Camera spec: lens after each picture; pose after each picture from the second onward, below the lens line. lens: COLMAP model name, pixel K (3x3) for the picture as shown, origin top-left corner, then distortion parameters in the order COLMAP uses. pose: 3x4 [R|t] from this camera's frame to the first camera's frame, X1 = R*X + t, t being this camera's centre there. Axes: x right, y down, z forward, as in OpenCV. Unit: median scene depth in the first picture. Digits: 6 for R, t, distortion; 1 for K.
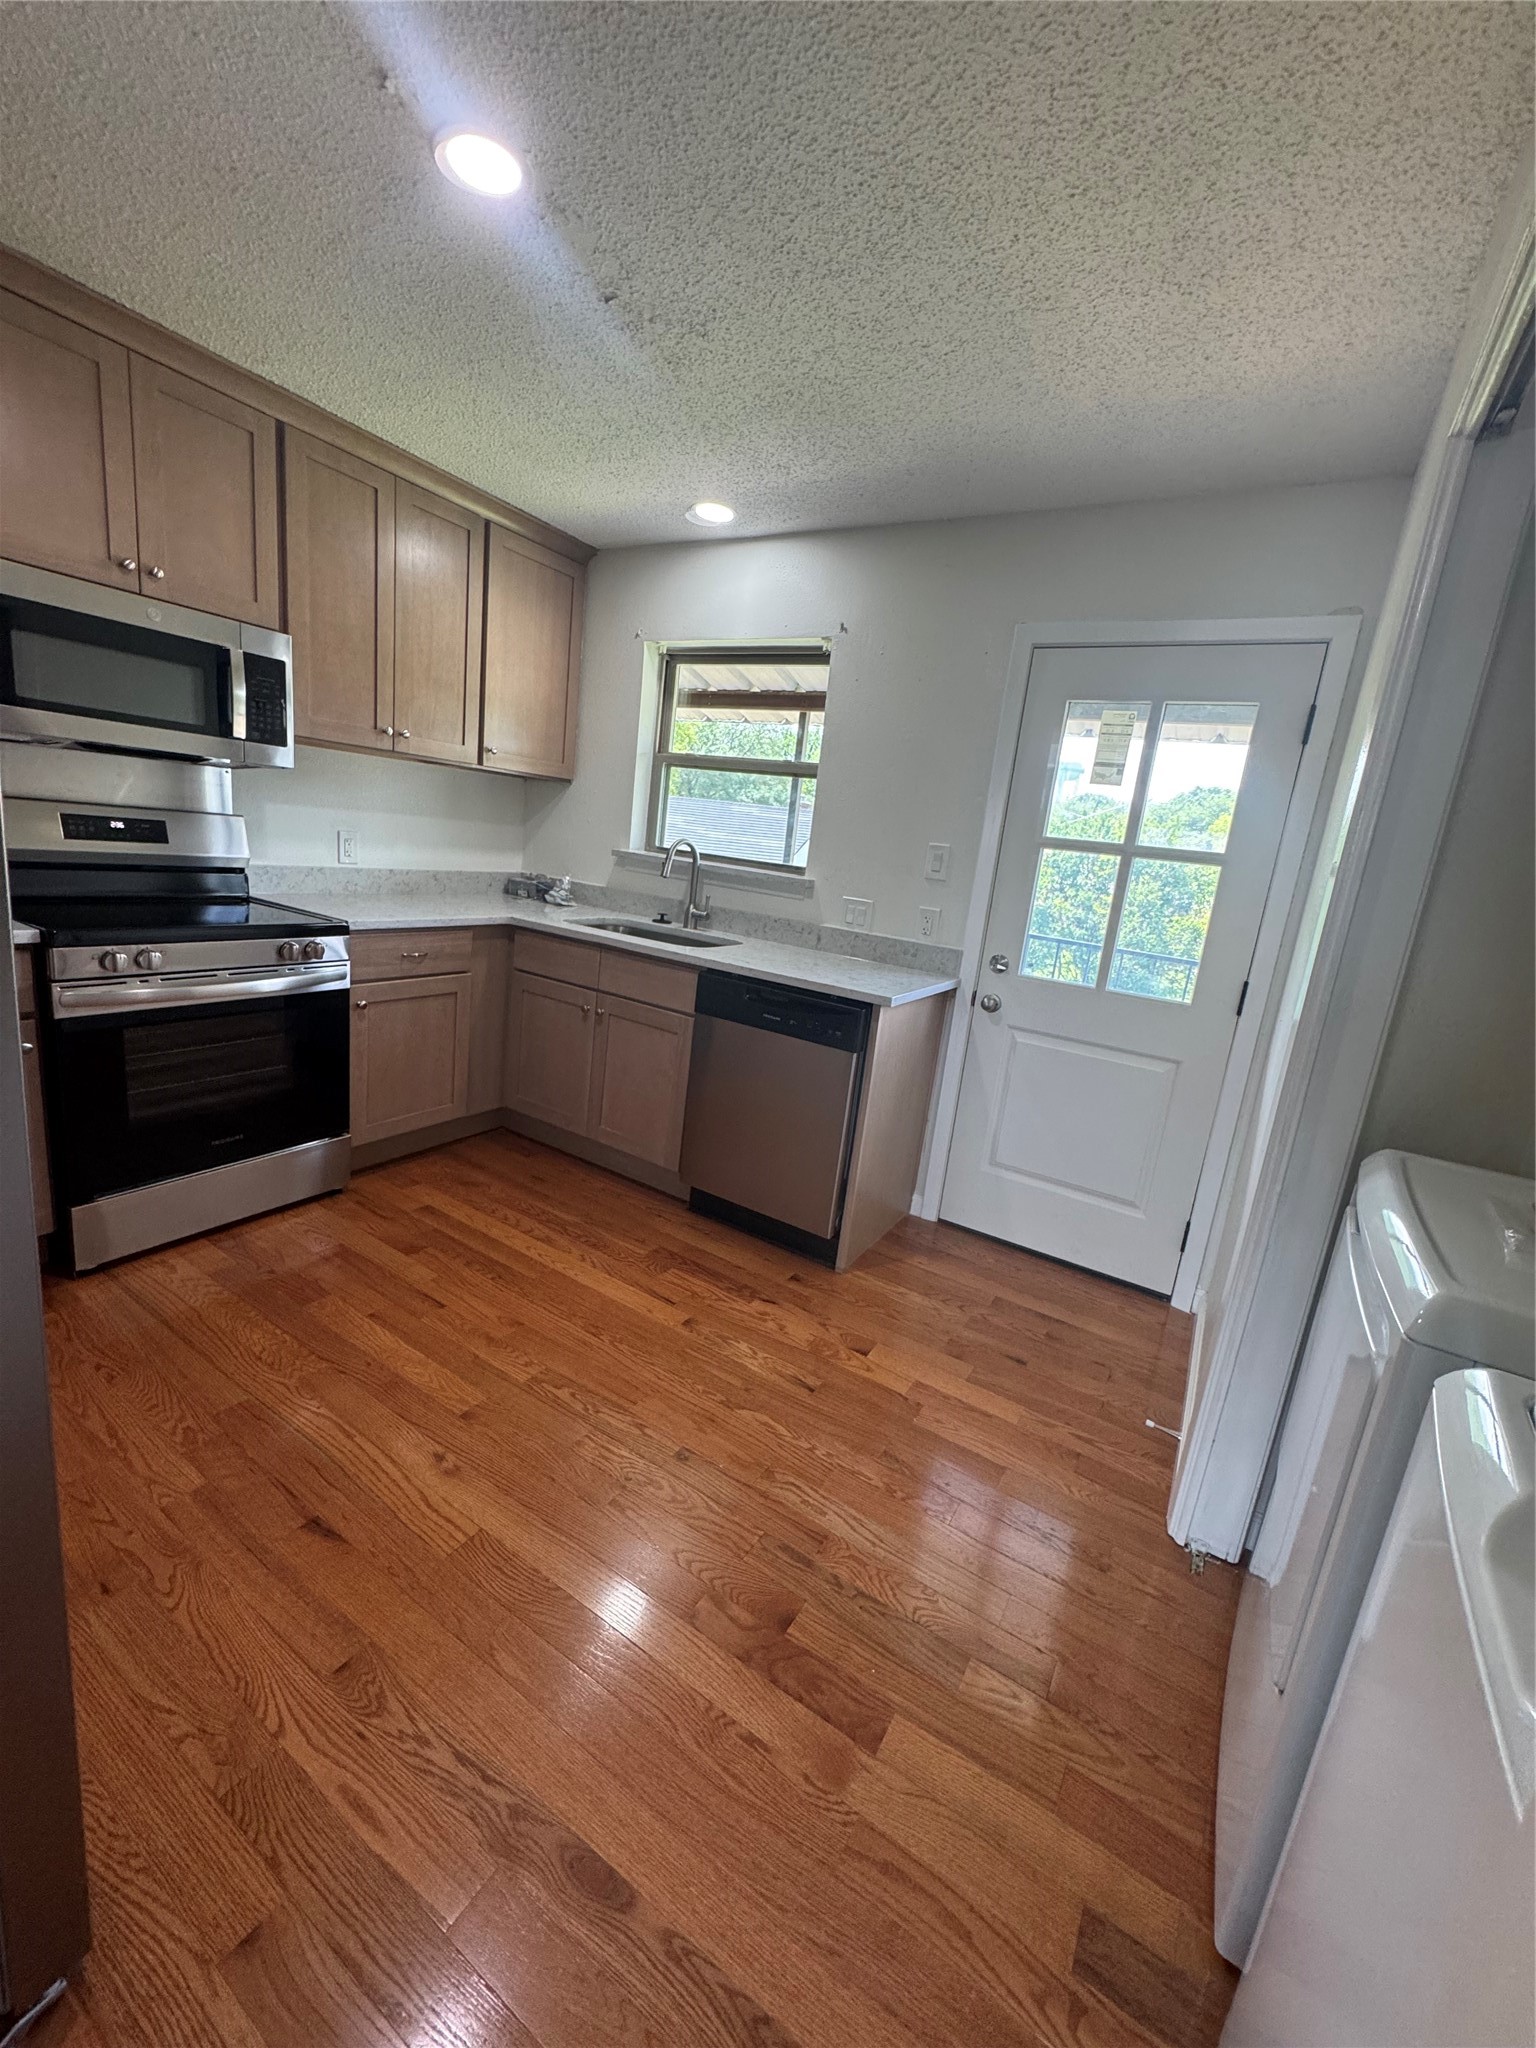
lens RADIAL K [[817.2, 0, 769.9], [0, 817.2, 1020.2], [0, 0, 1]] dist [-0.003769, 0.000505]
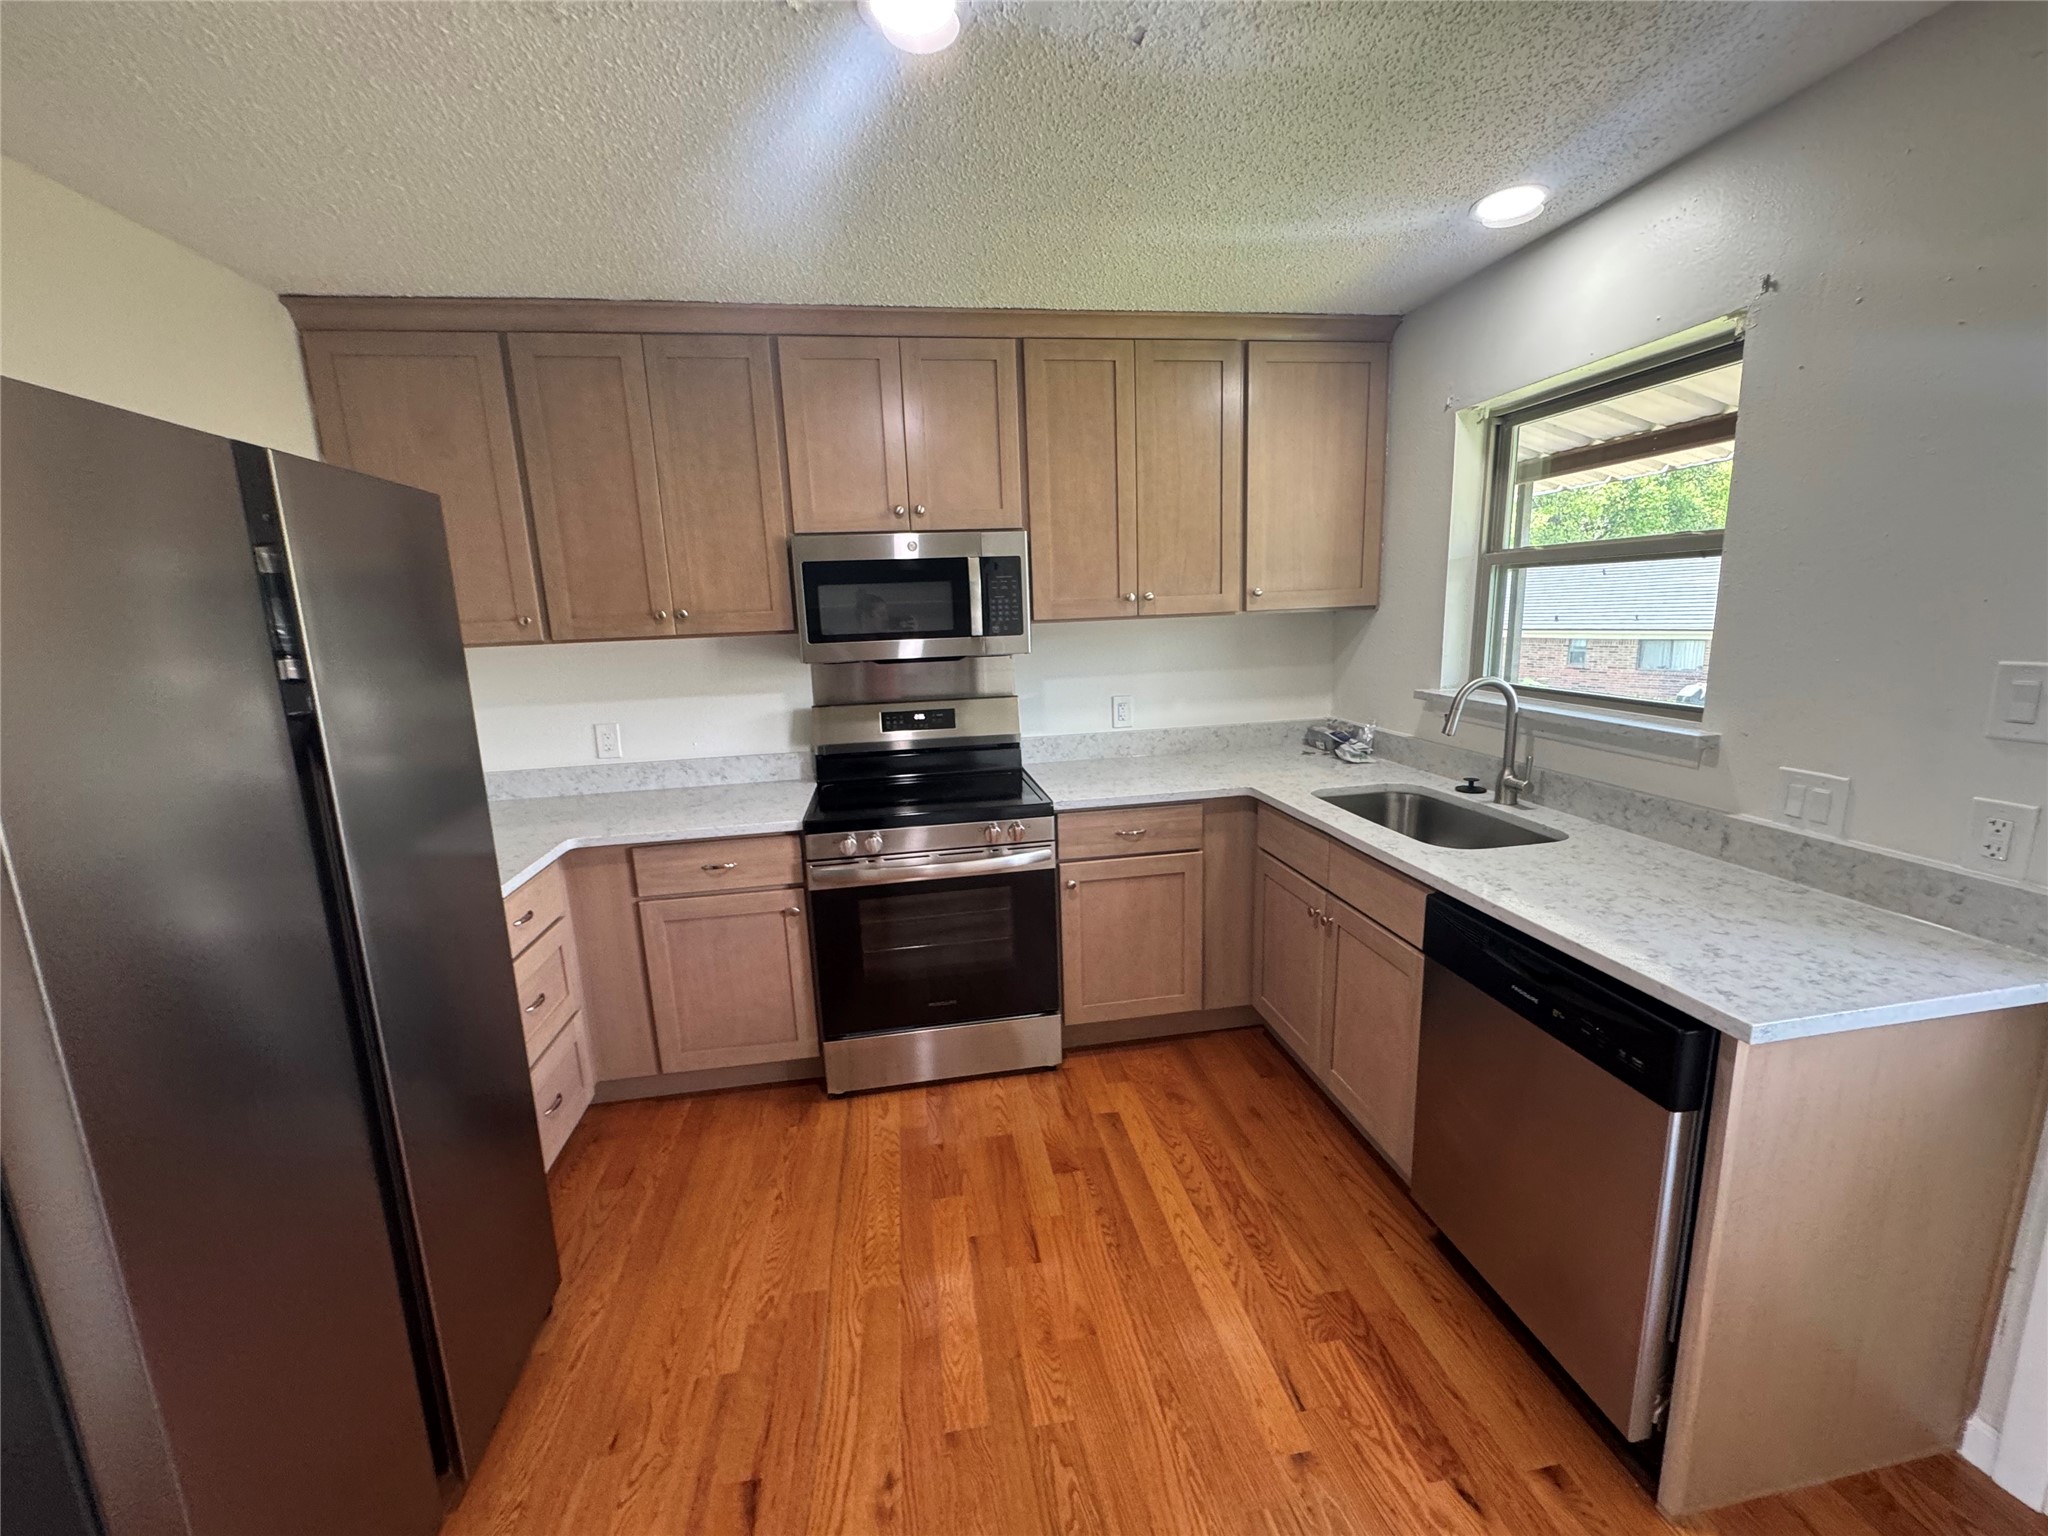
lens RADIAL K [[817.2, 0, 1025.4], [0, 817.2, 764.8], [0, 0, 1]] dist [-0.003769, 0.000505]
pose [[0.642038, 0.007222, -0.766638, 0.194200], [-0.058324, 0.997518, -0.039449, -0.109142], [0.764451, 0.070041, 0.640866, 0.294415]]
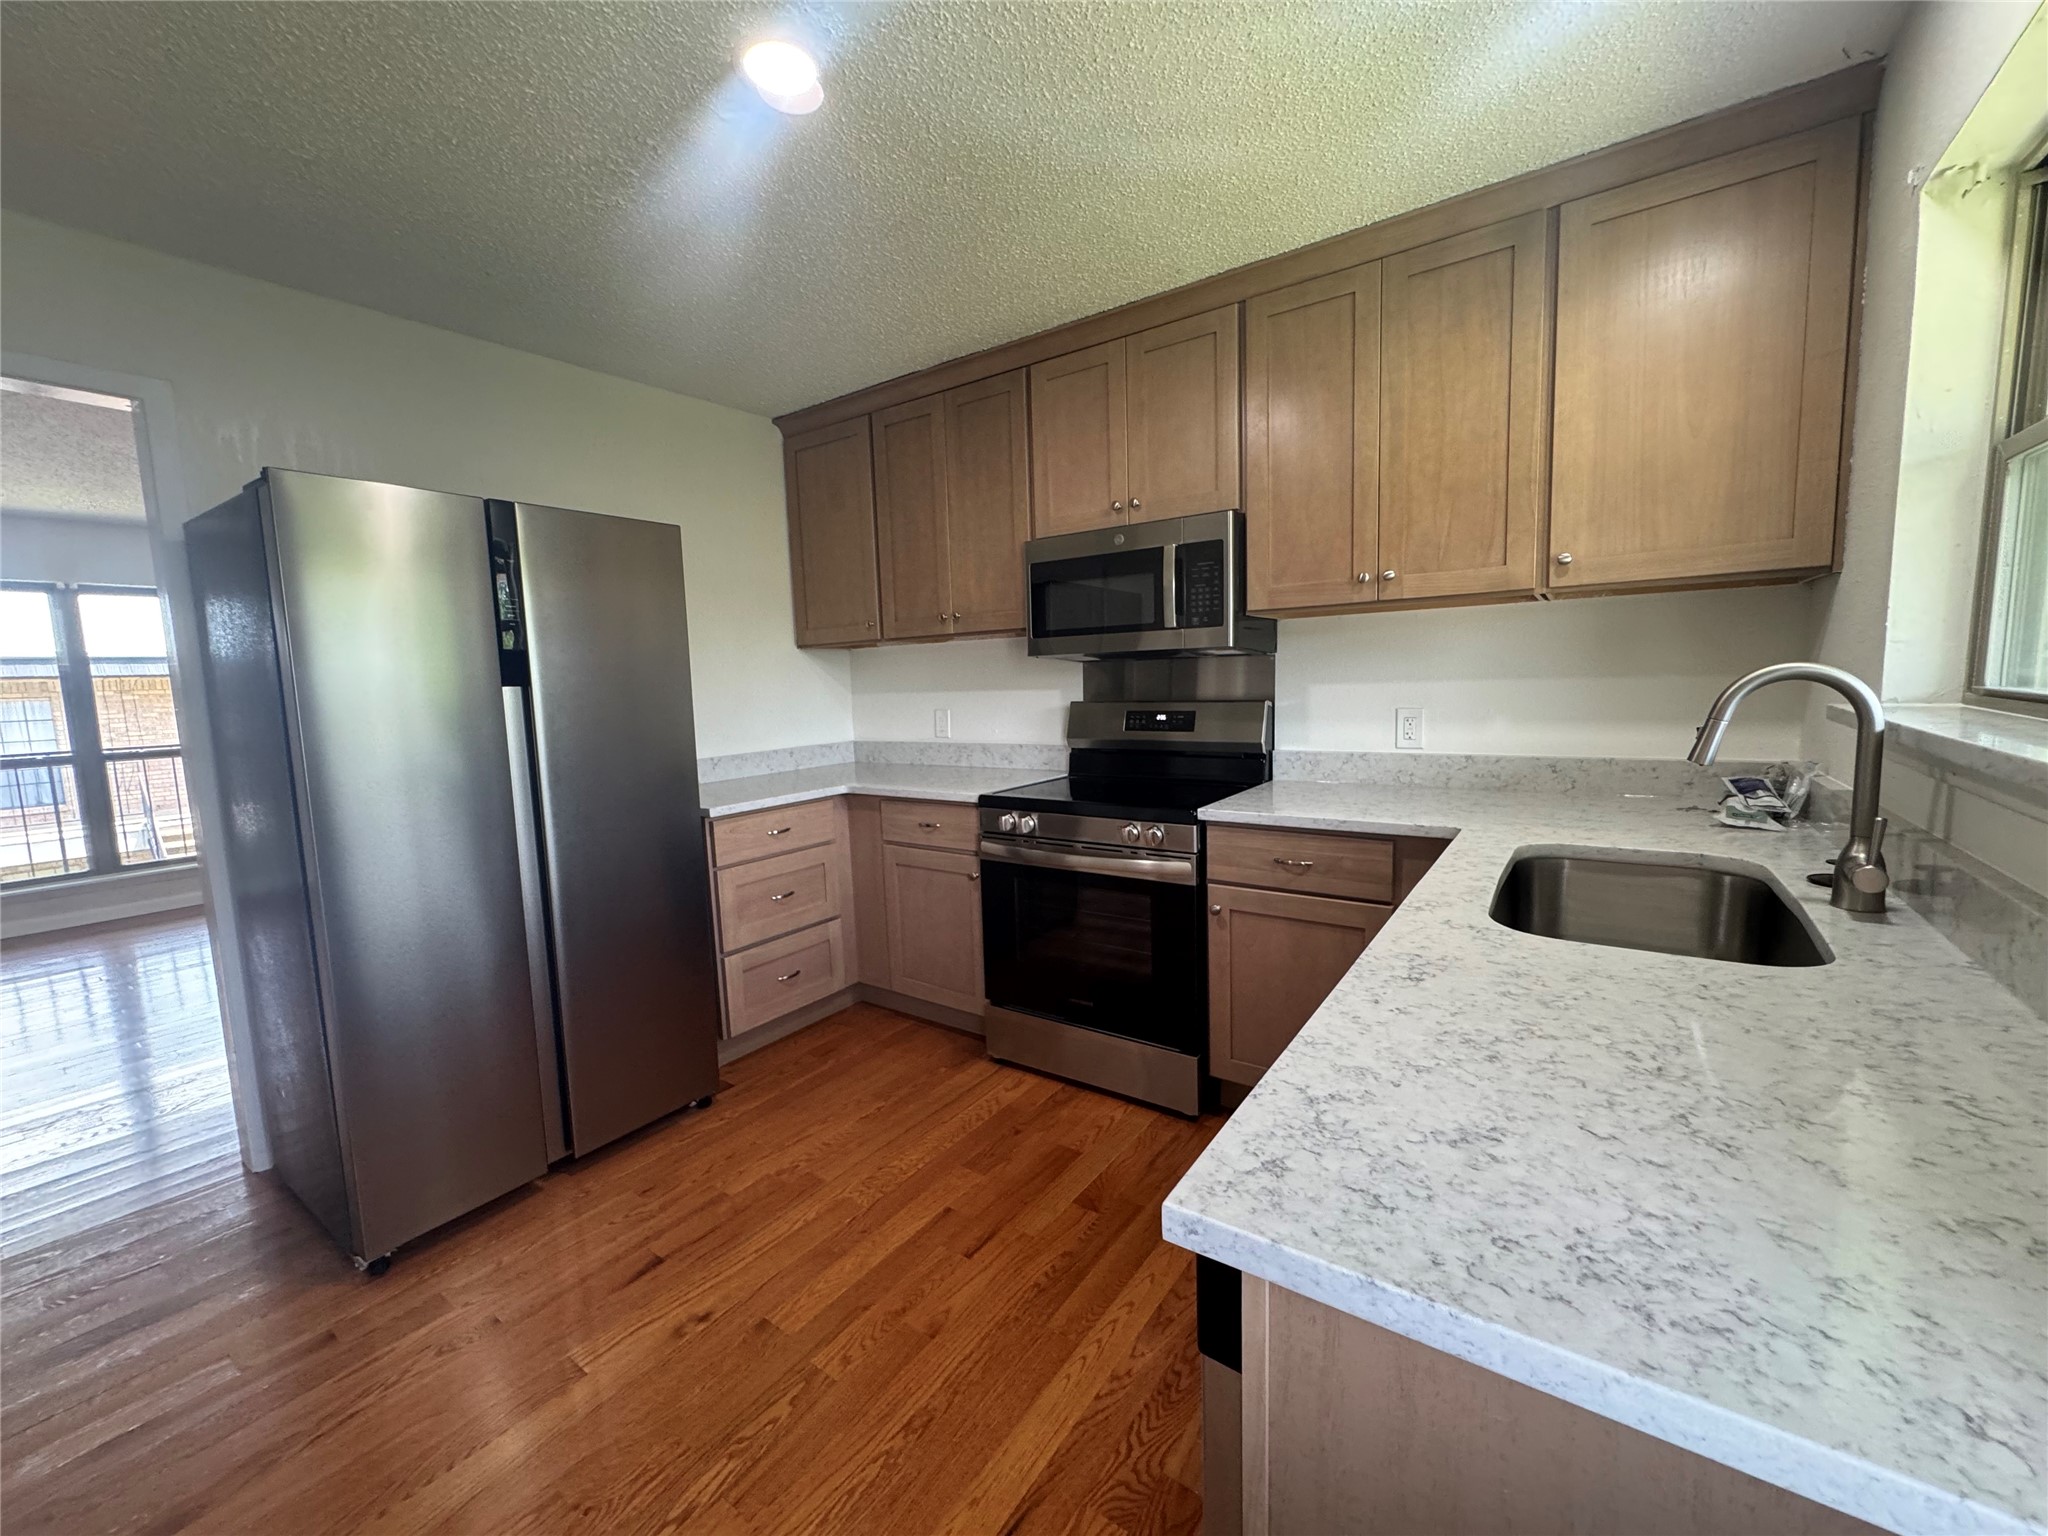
lens RADIAL K [[817.2, 0, 1025.9], [0, 817.2, 767.0], [0, 0, 1]] dist [-0.003769, 0.000505]
pose [[-0.074096, -0.001270, -0.997250, 0.324906], [-0.194442, 0.980825, 0.013198, -0.124127], [0.978111, 0.194886, -0.072922, 0.767550]]
